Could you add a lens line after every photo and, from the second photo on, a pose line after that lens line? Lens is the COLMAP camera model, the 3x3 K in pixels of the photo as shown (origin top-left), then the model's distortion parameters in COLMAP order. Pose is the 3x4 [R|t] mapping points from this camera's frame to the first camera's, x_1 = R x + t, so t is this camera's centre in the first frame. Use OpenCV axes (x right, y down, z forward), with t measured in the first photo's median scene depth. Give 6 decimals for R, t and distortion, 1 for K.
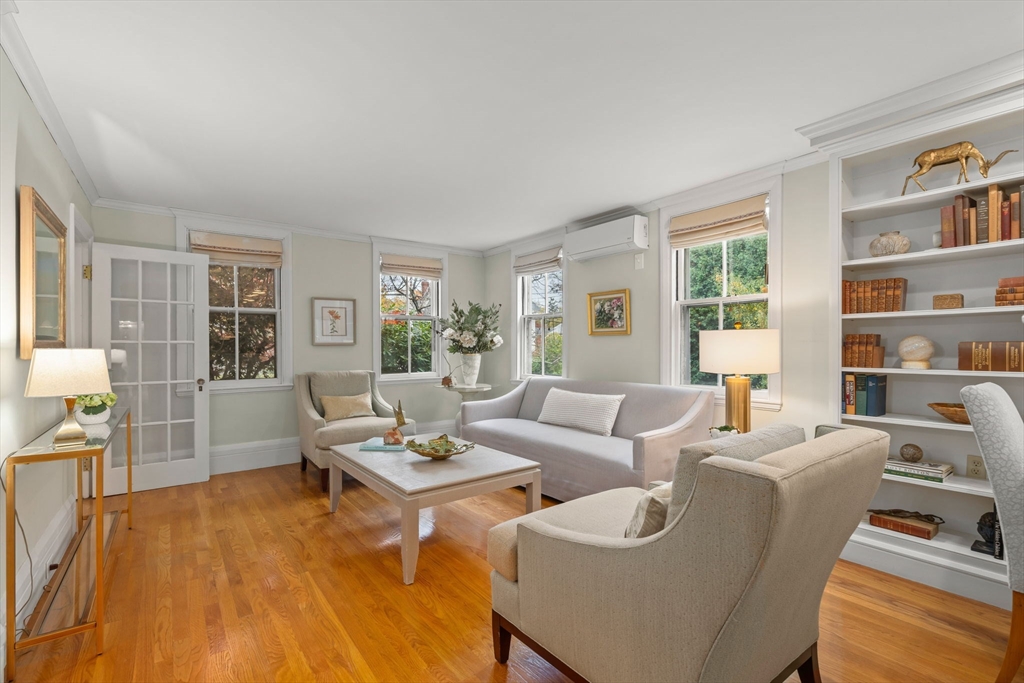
lens RADIAL K [[462.0, 0, 511.8], [0, 462.0, 345.3], [0, 0, 1]] dist [-0.003159, -0.000164]
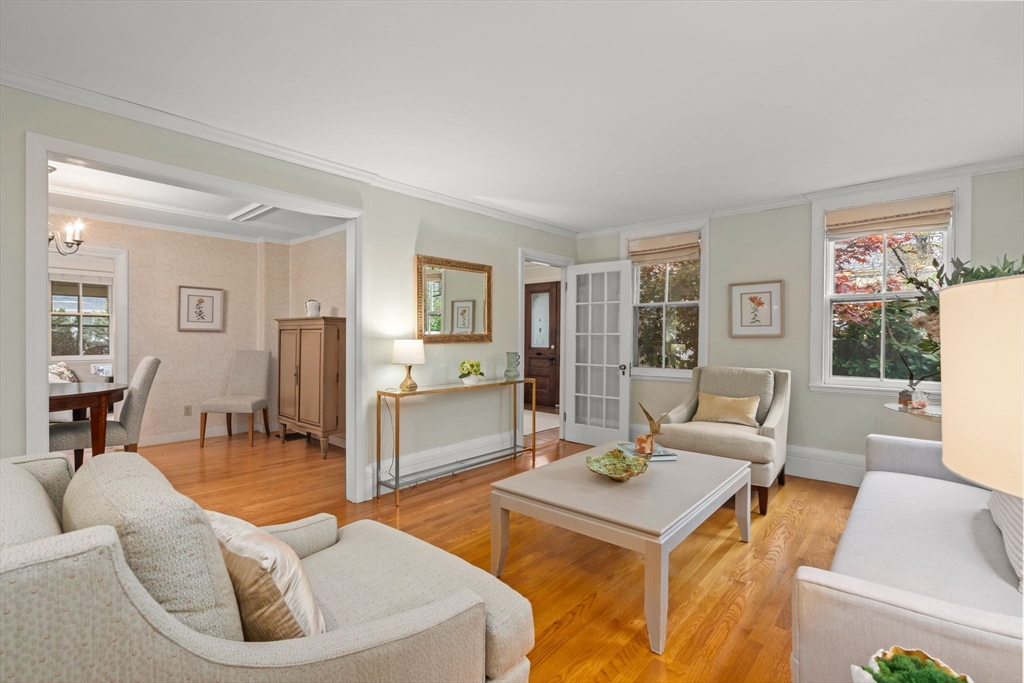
lens RADIAL K [[462.0, 0, 511.9], [0, 462.0, 337.5], [0, 0, 1]] dist [-0.003159, -0.000164]
pose [[0.207733, 0.004425, -0.978175, 0.382345], [-0.001959, 0.999990, 0.004108, -0.002363], [0.978184, 0.001063, 0.207740, 0.414009]]
